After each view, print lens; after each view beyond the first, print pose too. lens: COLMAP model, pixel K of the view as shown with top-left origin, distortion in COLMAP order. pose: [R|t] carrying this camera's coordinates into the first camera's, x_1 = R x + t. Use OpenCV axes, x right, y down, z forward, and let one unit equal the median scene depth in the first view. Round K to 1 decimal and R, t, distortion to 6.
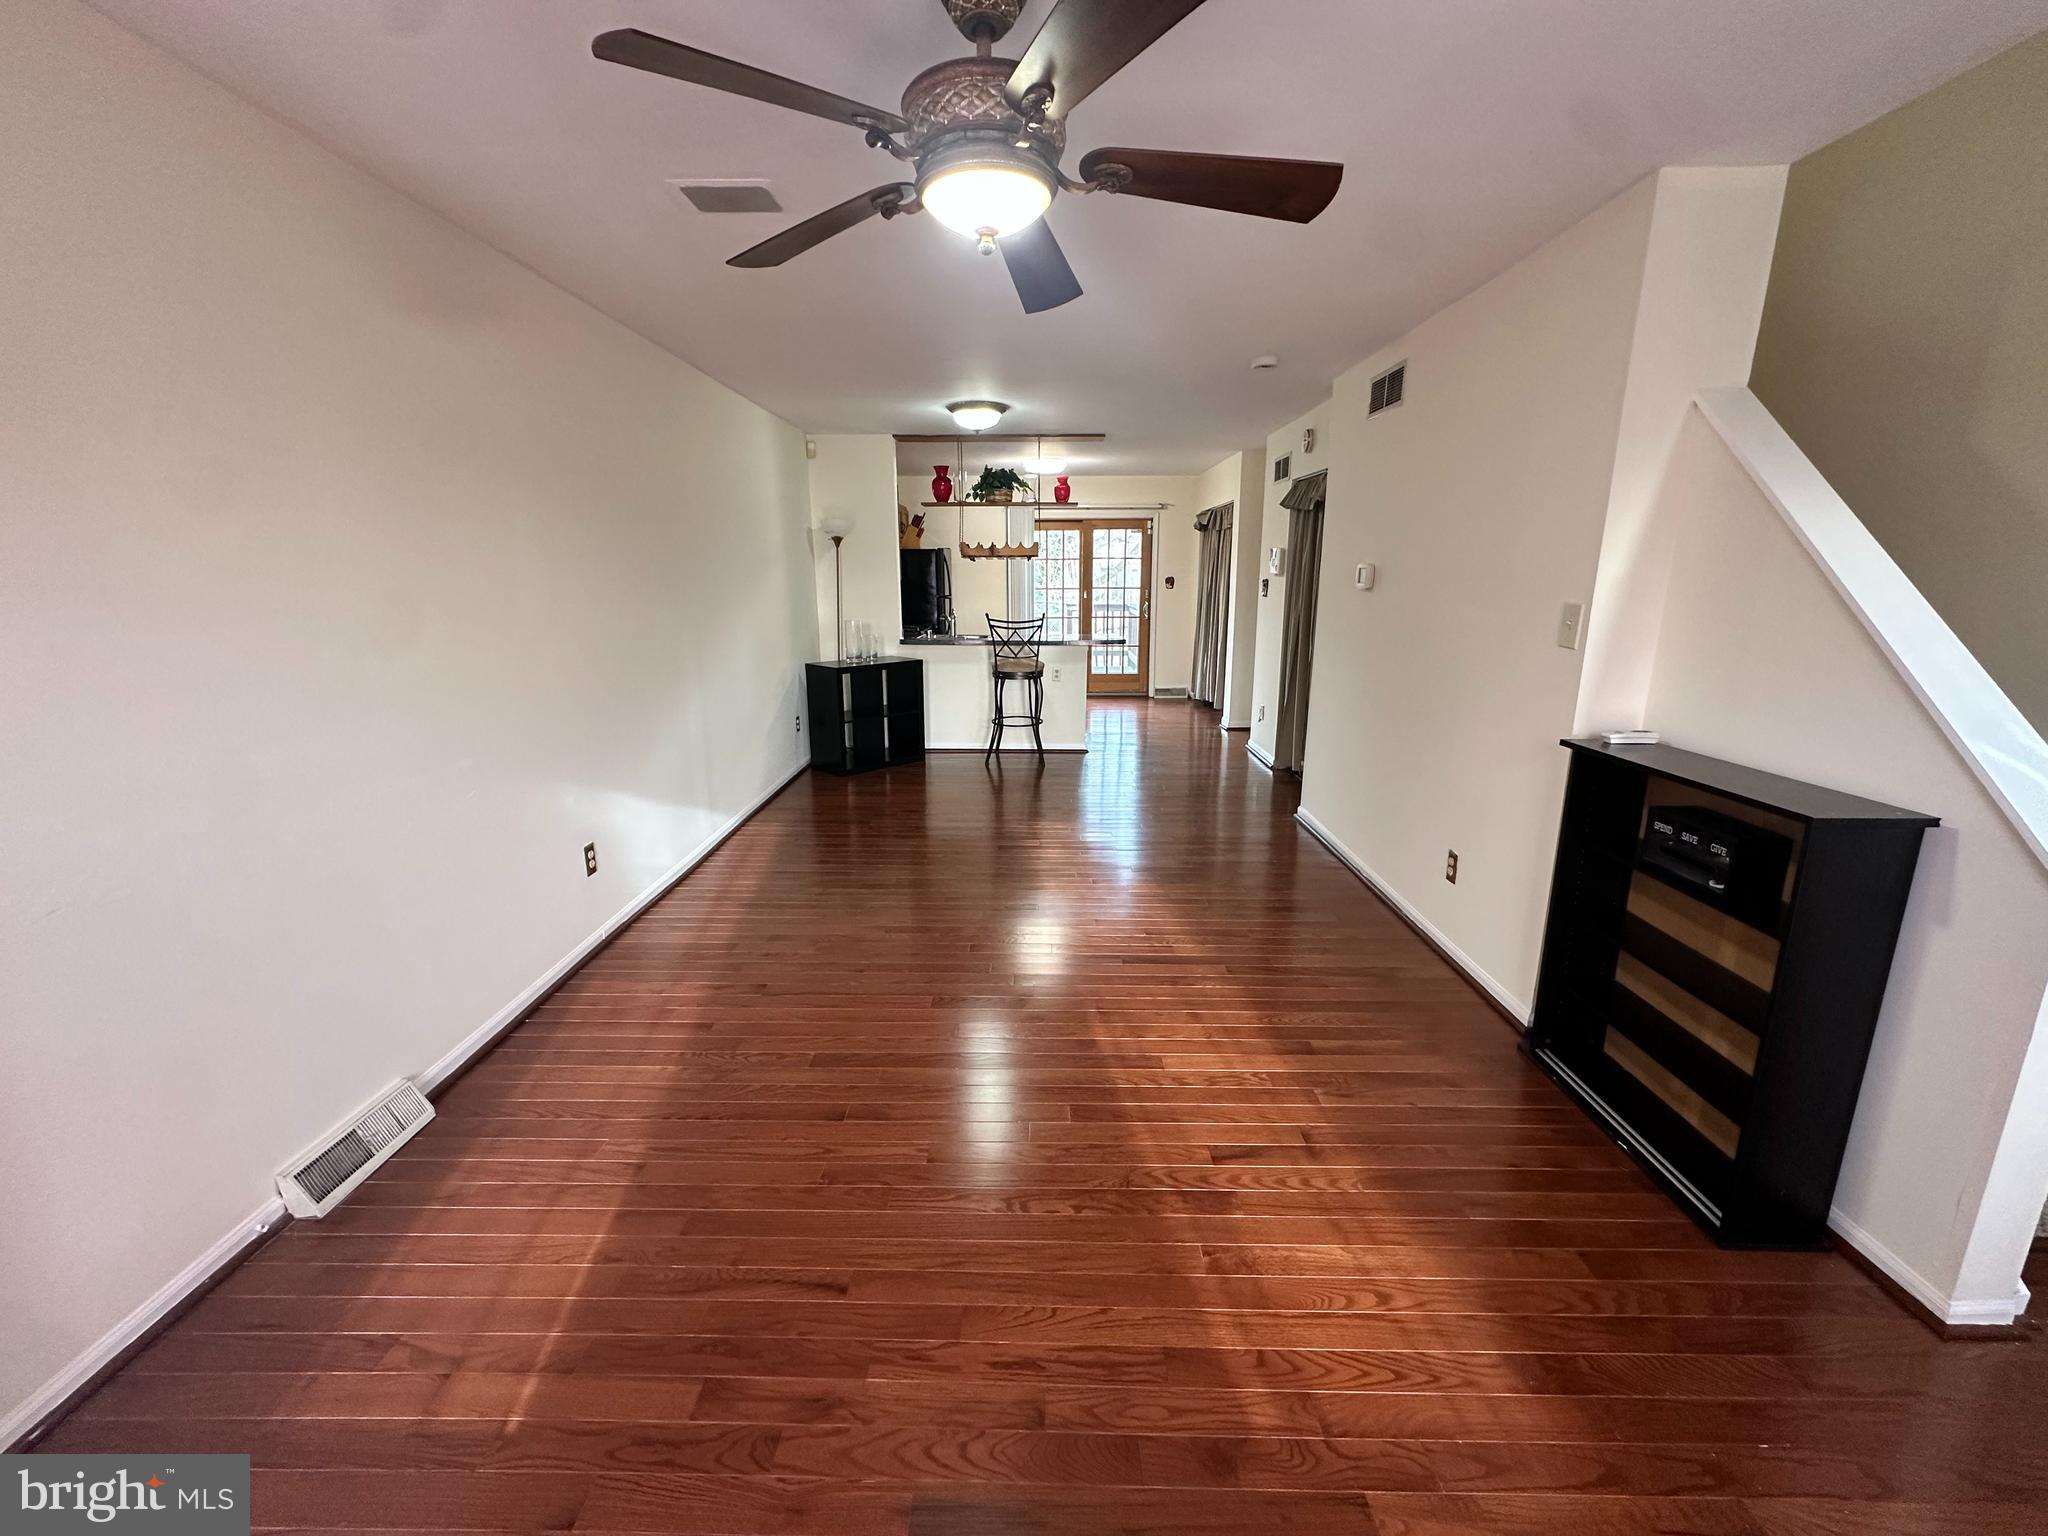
lens RADIAL K [[815.9, 0, 1026.9], [0, 815.9, 766.7], [0, 0, 1]] dist [-0.000429, 0.000079]
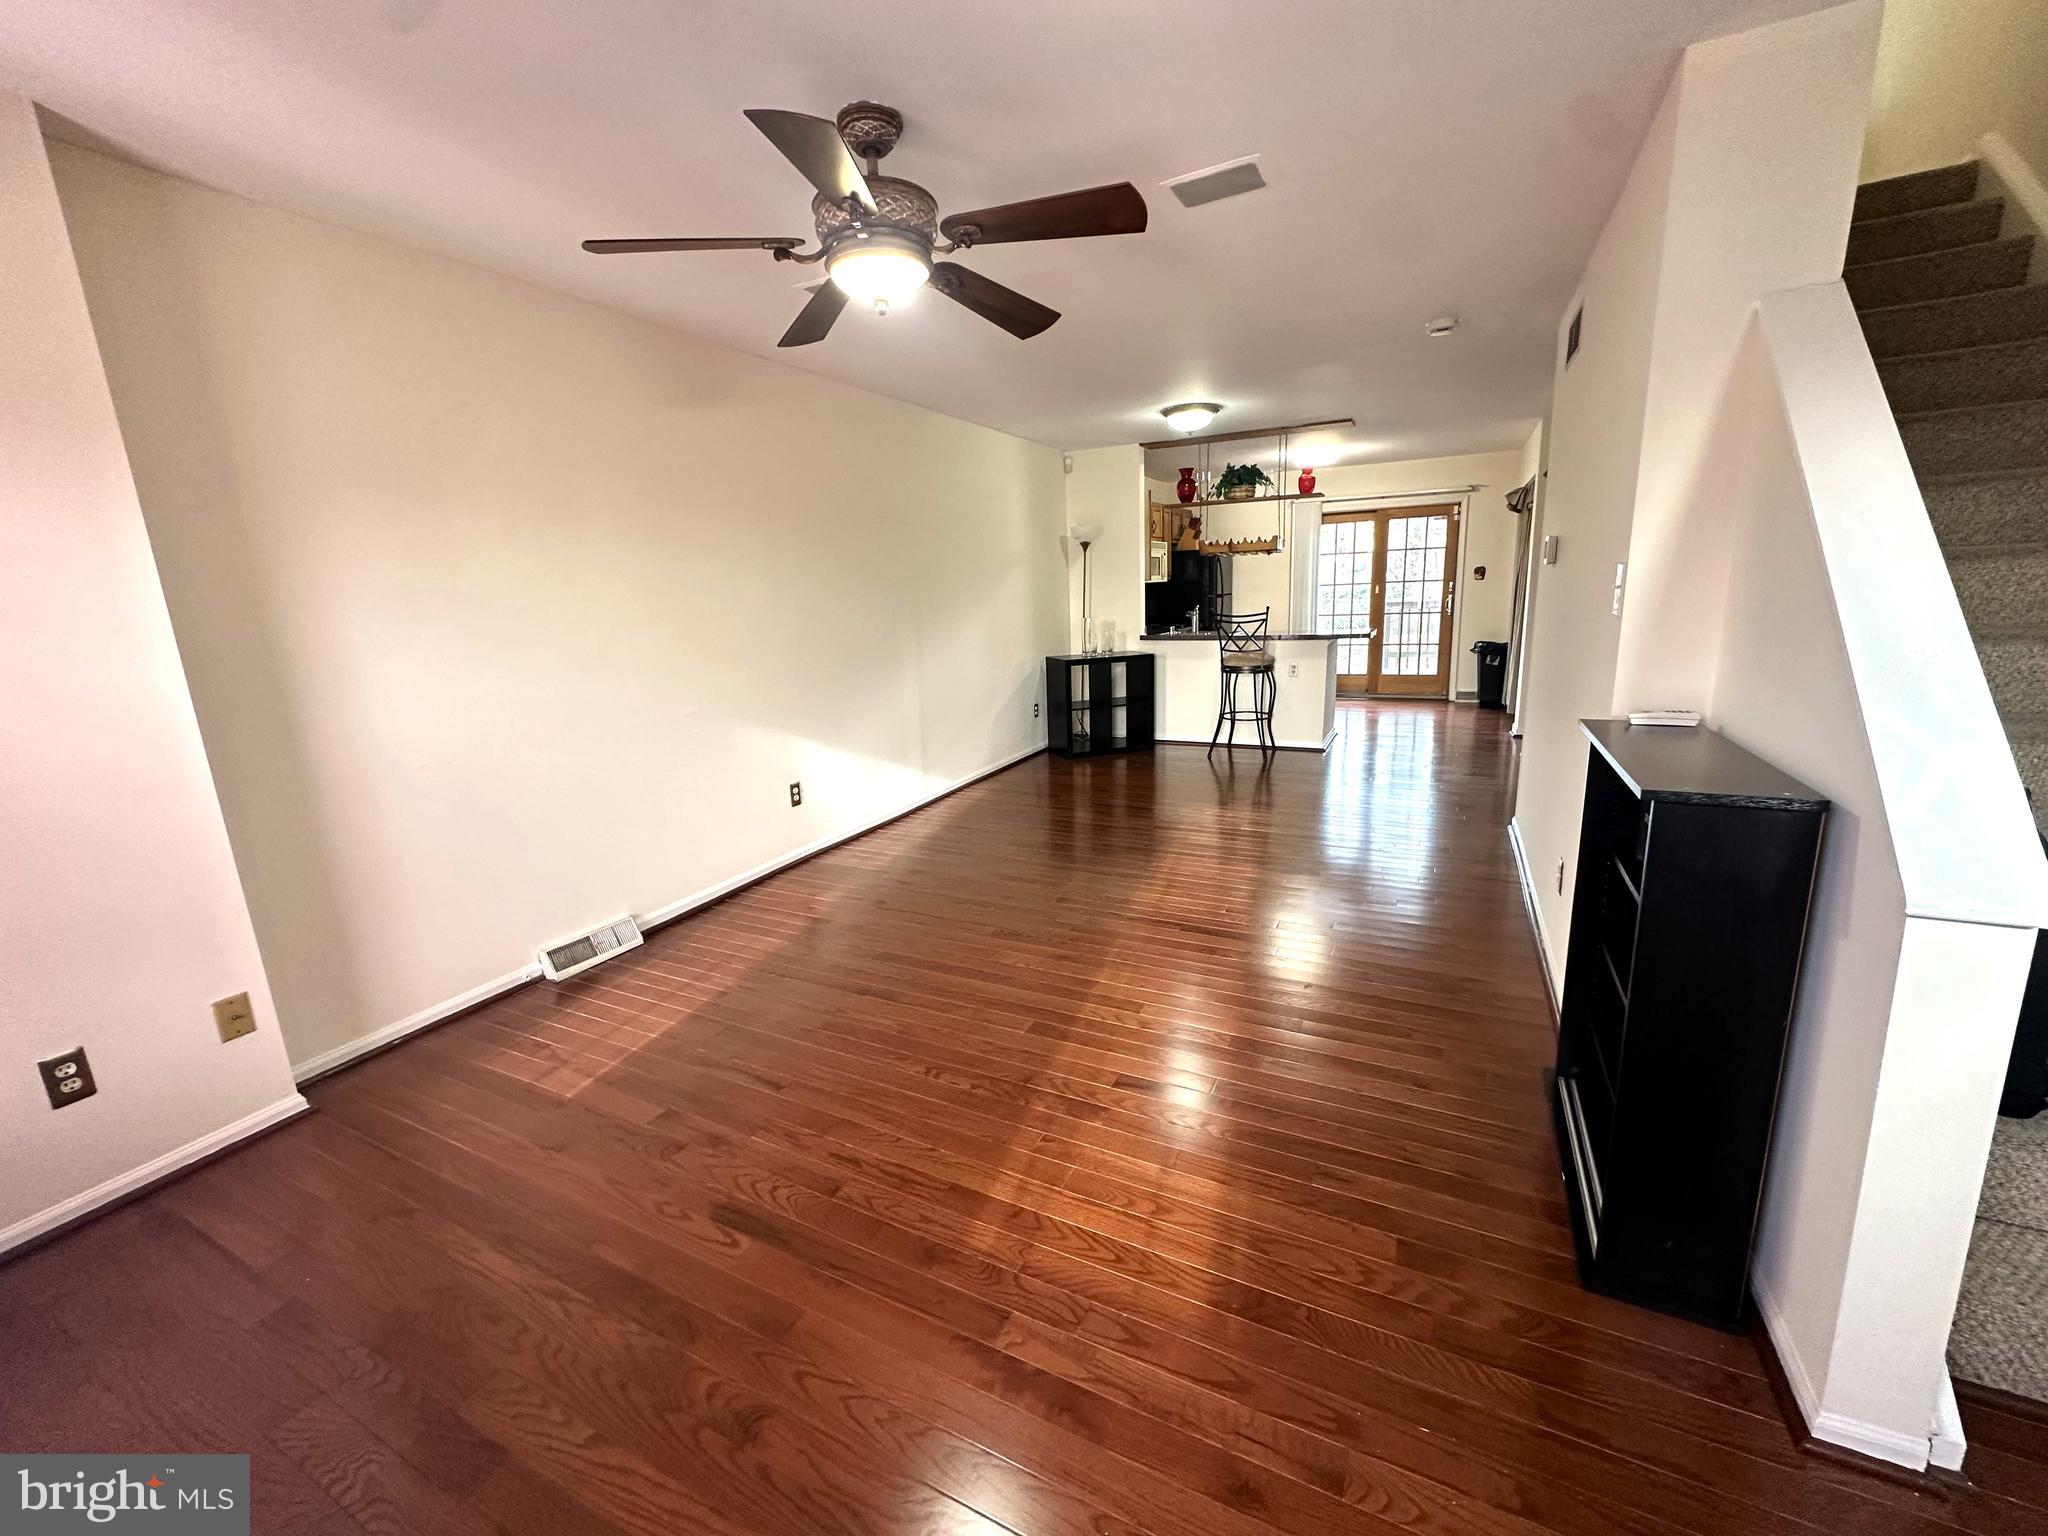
lens RADIAL K [[815.9, 0, 1026.9], [0, 815.9, 766.7], [0, 0, 1]] dist [-0.000429, 0.000079]
pose [[0.900367, 0.061562, -0.430754, 0.194260], [-0.065460, 0.997838, 0.005782, 0.019305], [0.430179, 0.022992, 0.902451, -0.018202]]
